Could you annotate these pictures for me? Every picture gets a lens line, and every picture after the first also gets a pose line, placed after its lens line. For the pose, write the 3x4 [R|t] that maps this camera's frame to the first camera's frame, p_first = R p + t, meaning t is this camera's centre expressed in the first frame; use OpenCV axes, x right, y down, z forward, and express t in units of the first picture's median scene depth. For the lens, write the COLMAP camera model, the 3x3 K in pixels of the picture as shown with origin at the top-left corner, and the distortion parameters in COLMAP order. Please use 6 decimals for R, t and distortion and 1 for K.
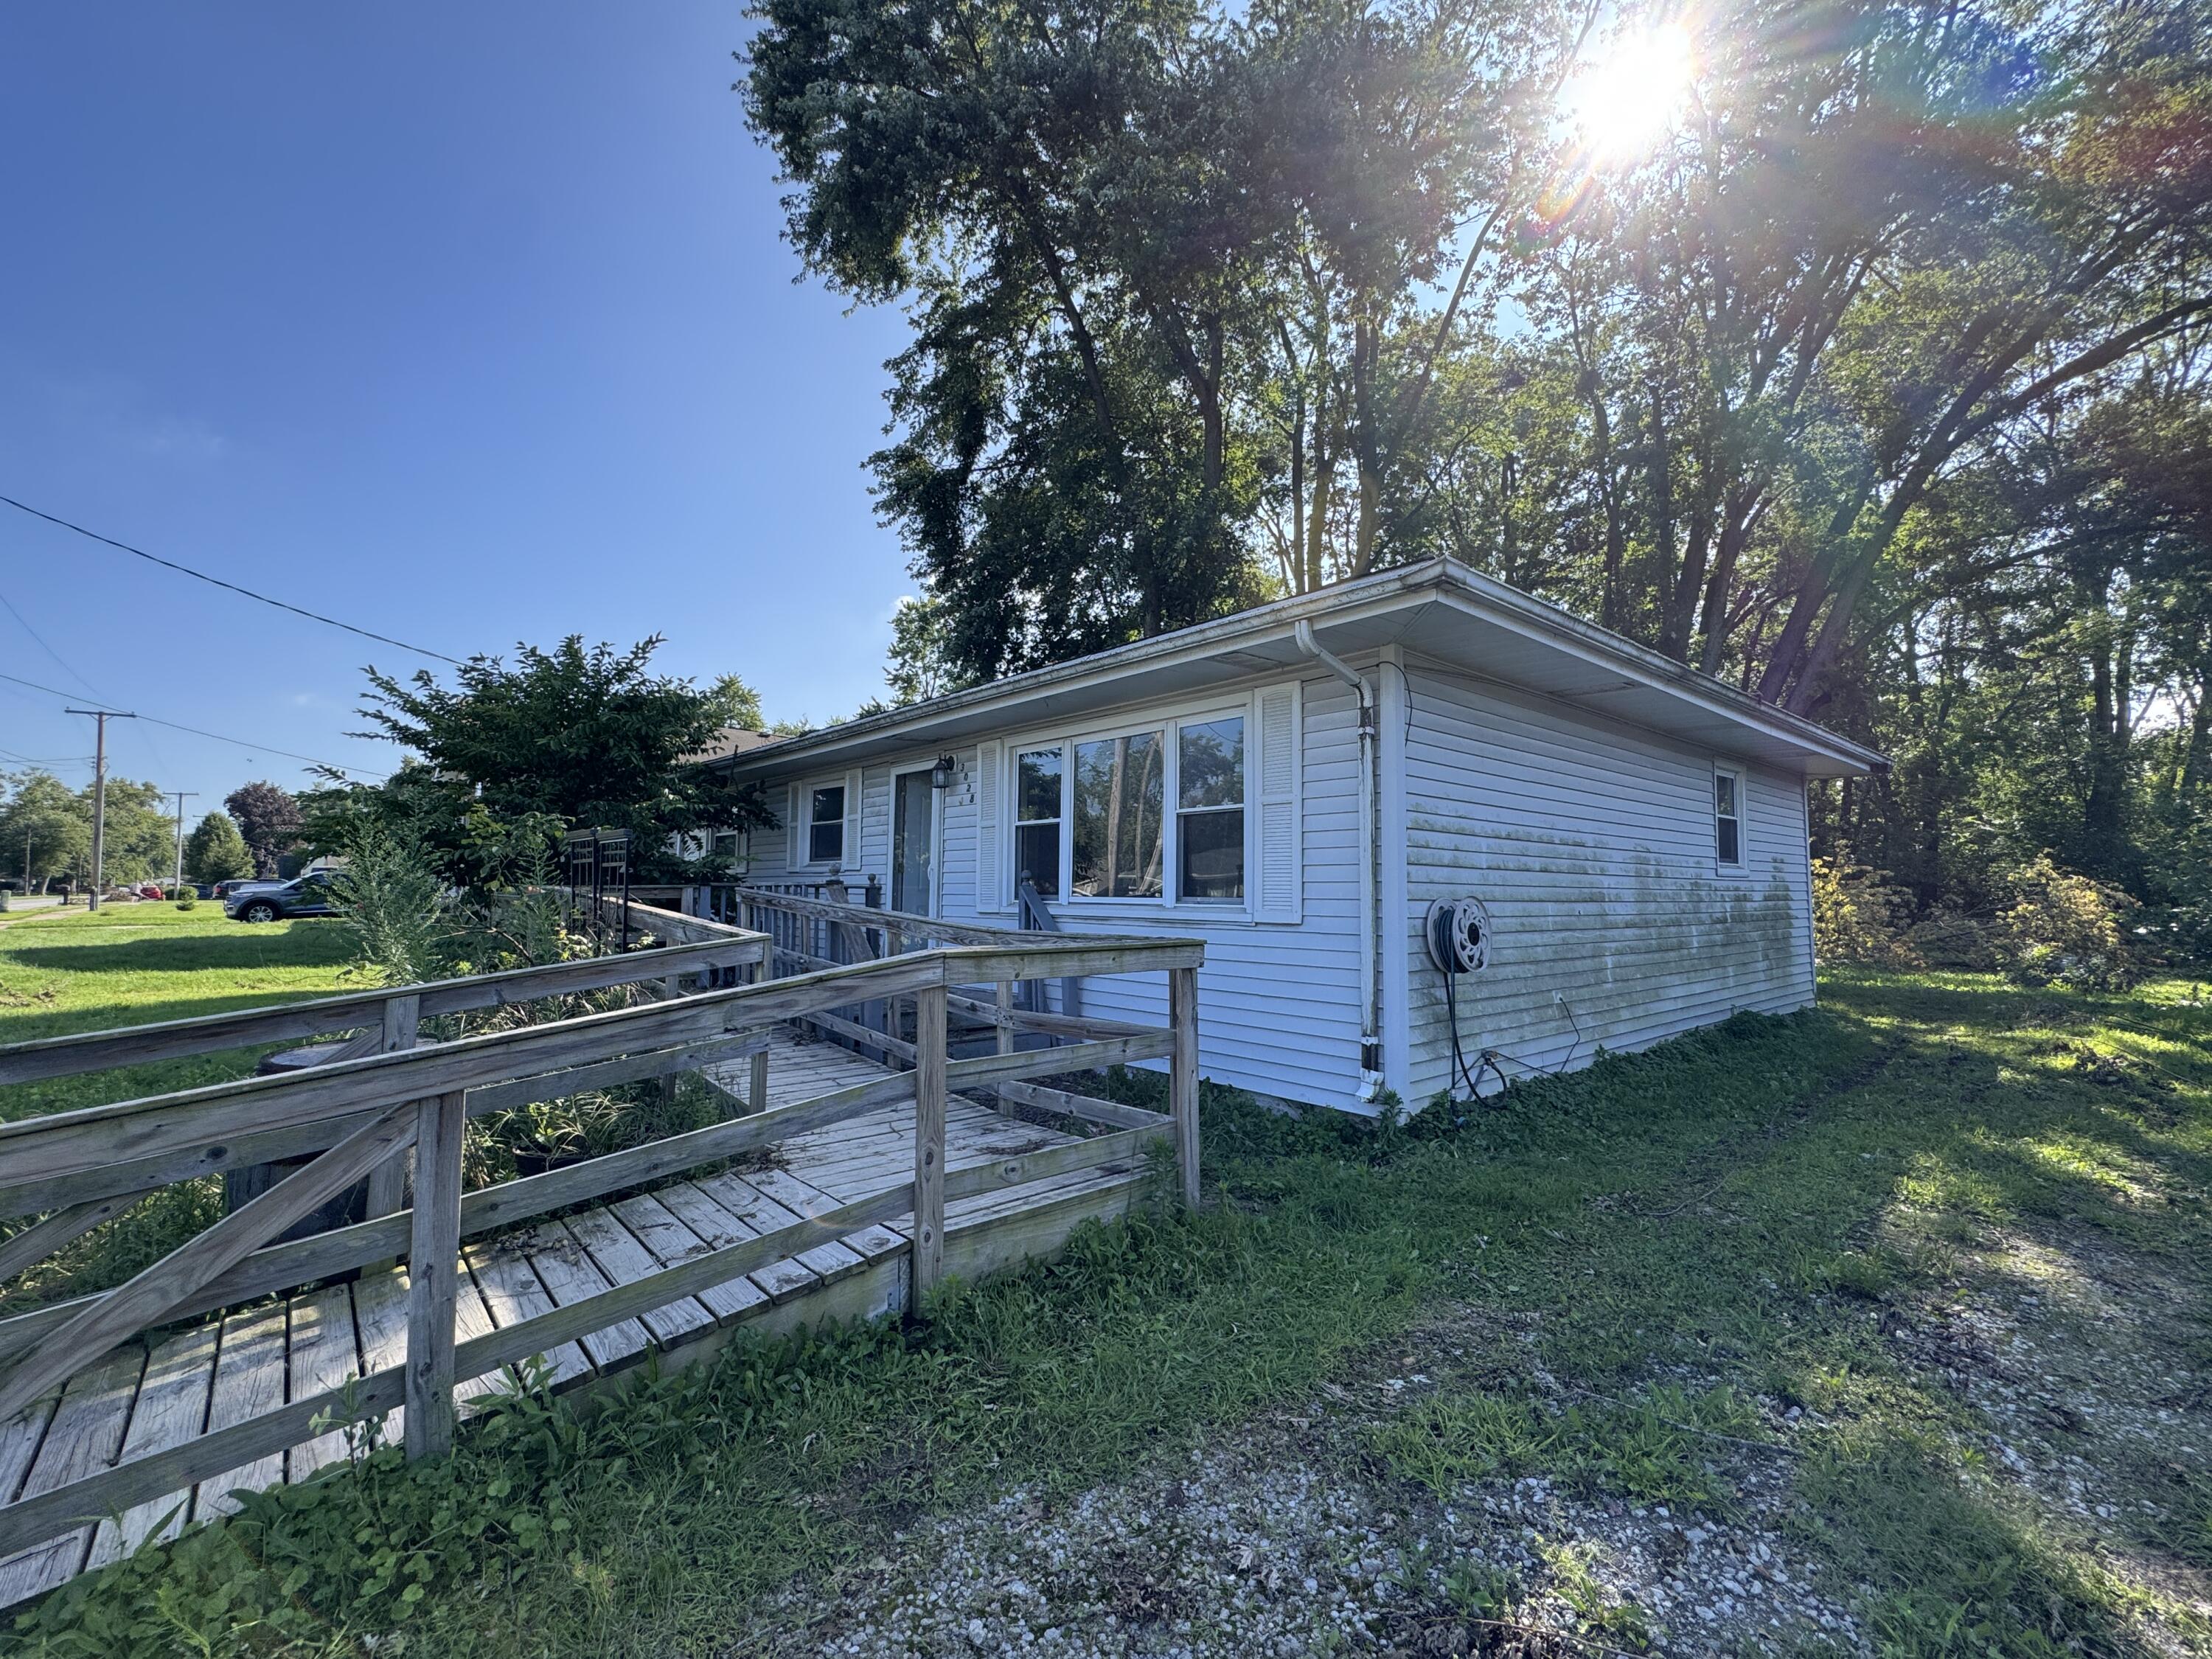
lens RADIAL K [[947.6, 0, 1106.0], [0, 947.6, 829.5], [0, 0, 1]] dist [-0.000037, -0.000008]
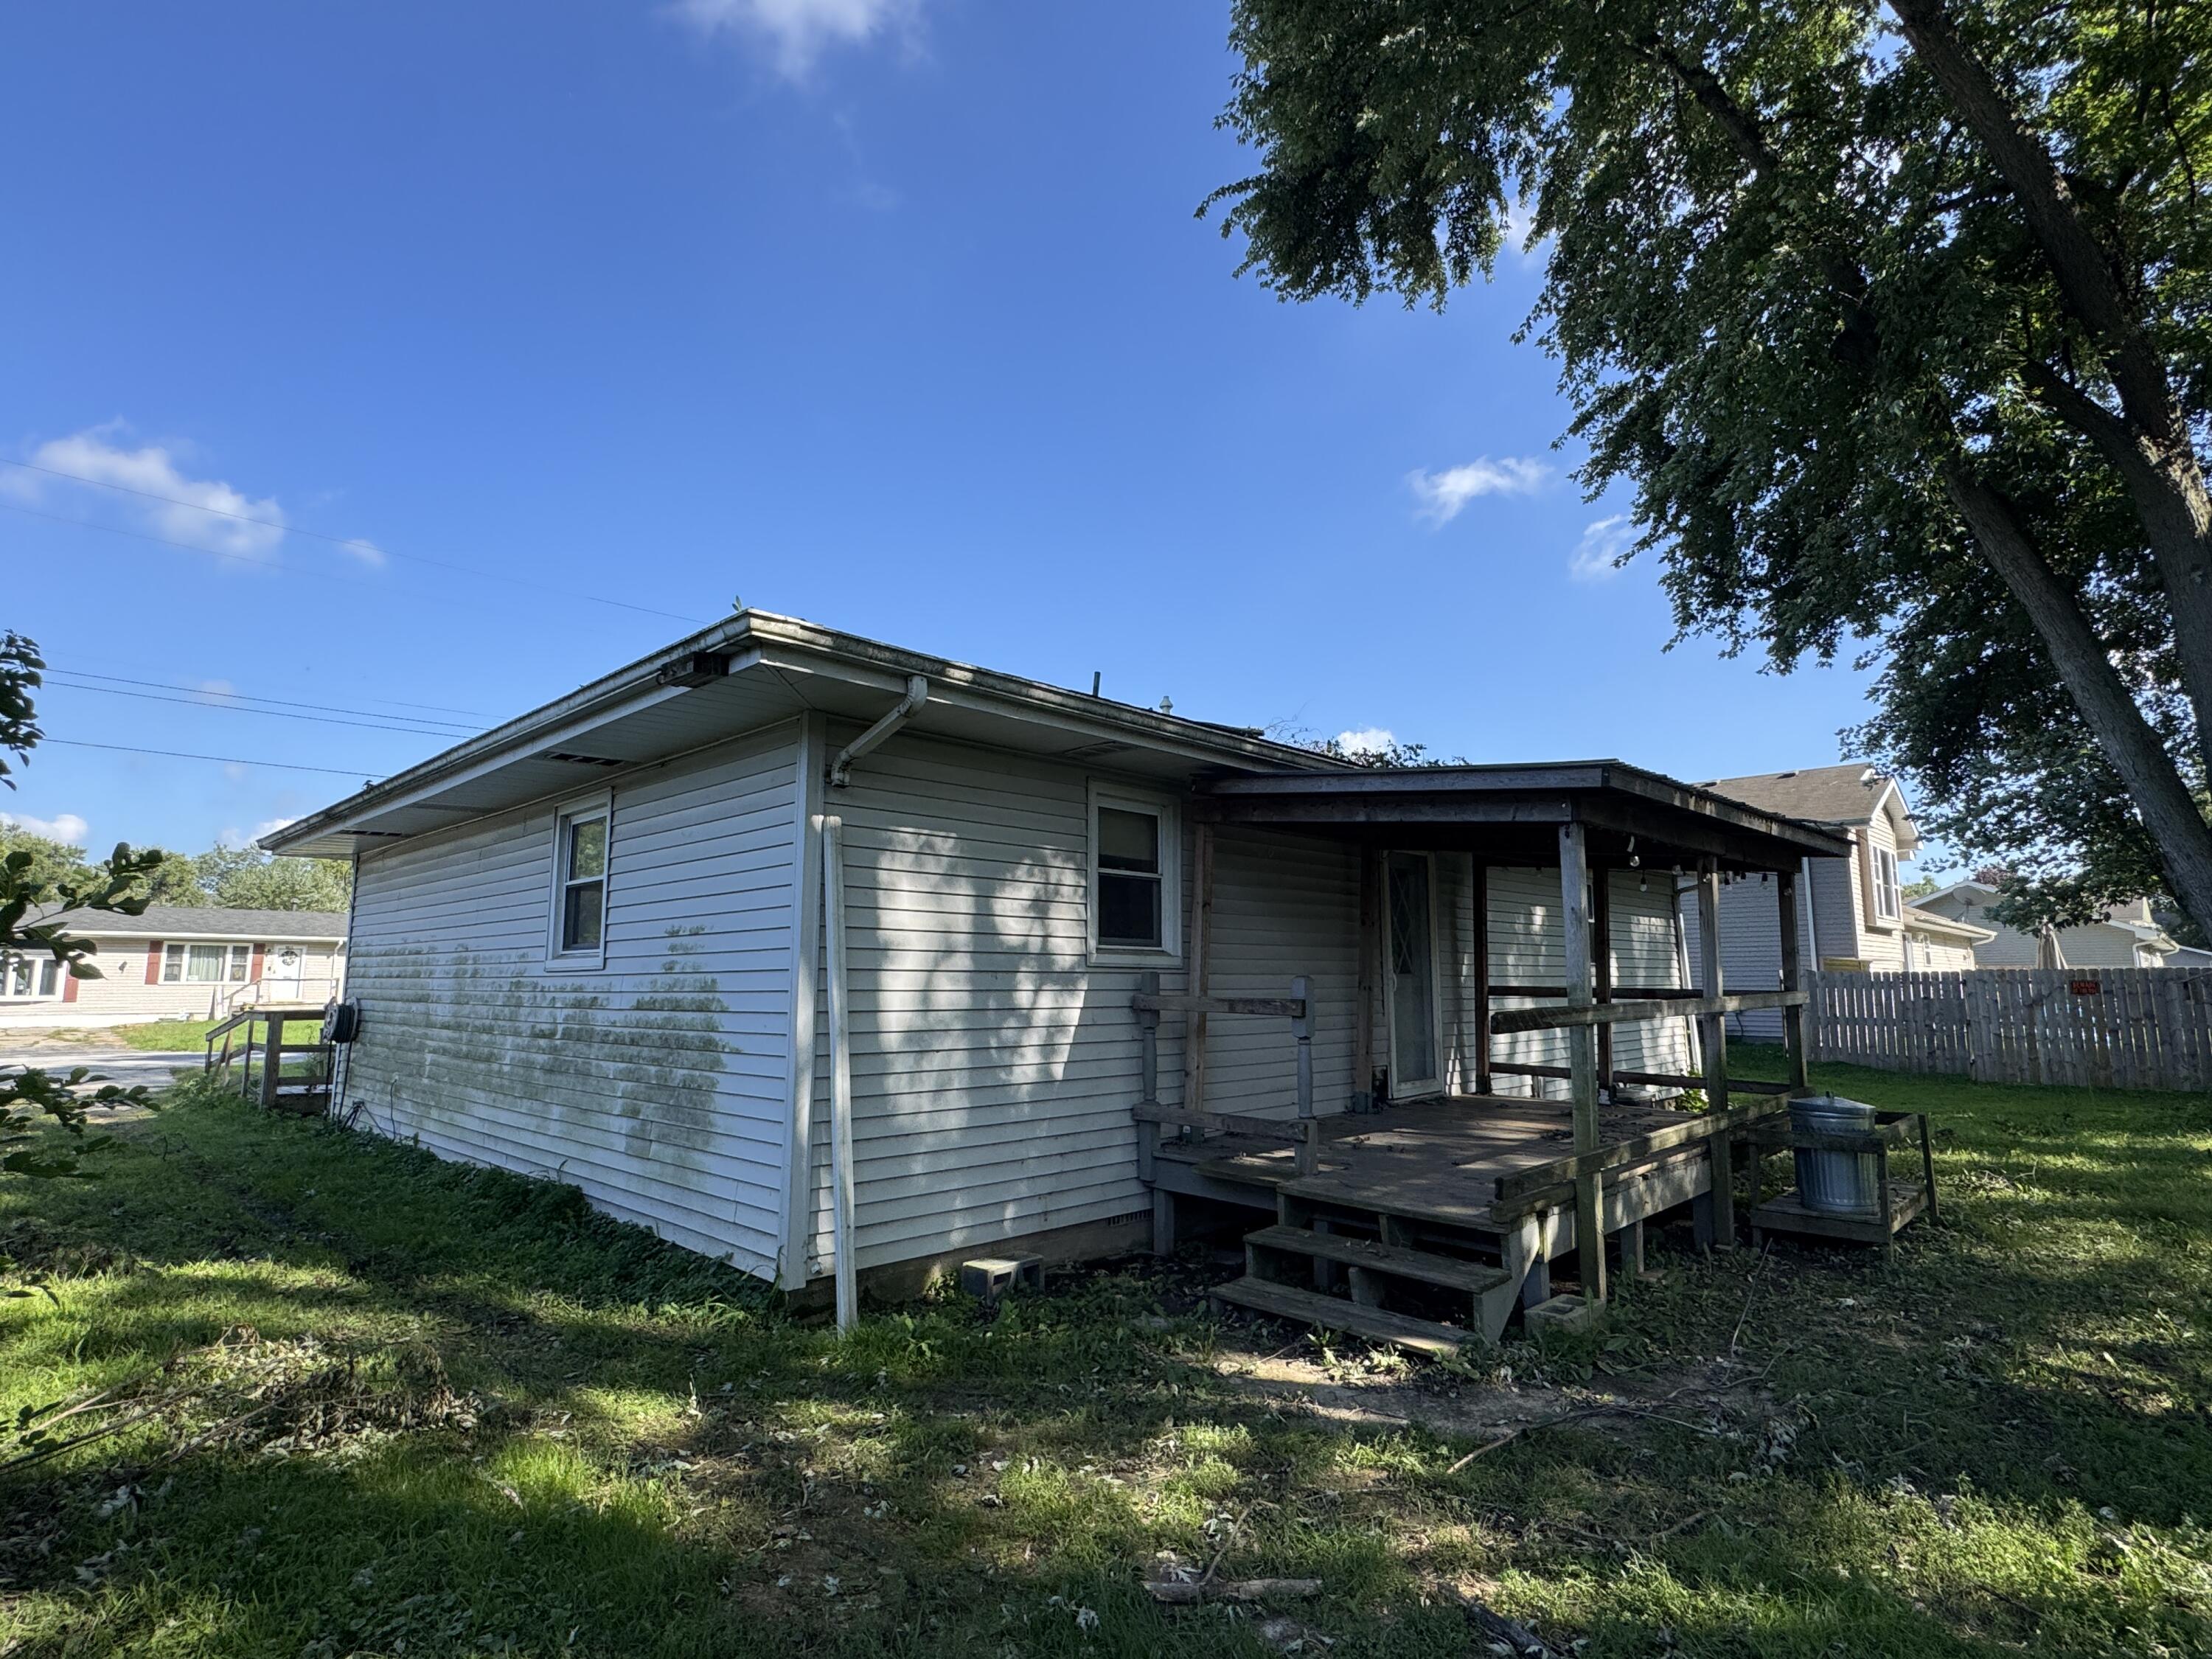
lens RADIAL K [[1126.4, 0, 1106.0], [0, 1126.4, 829.5], [0, 0, 1]] dist [0.000219, 0.000037]
pose [[0.075001, -0.140796, -0.987194, 1.682743], [0.066615, 0.988478, -0.135918, 0.095993], [0.994956, -0.055568, 0.083516, 1.489220]]
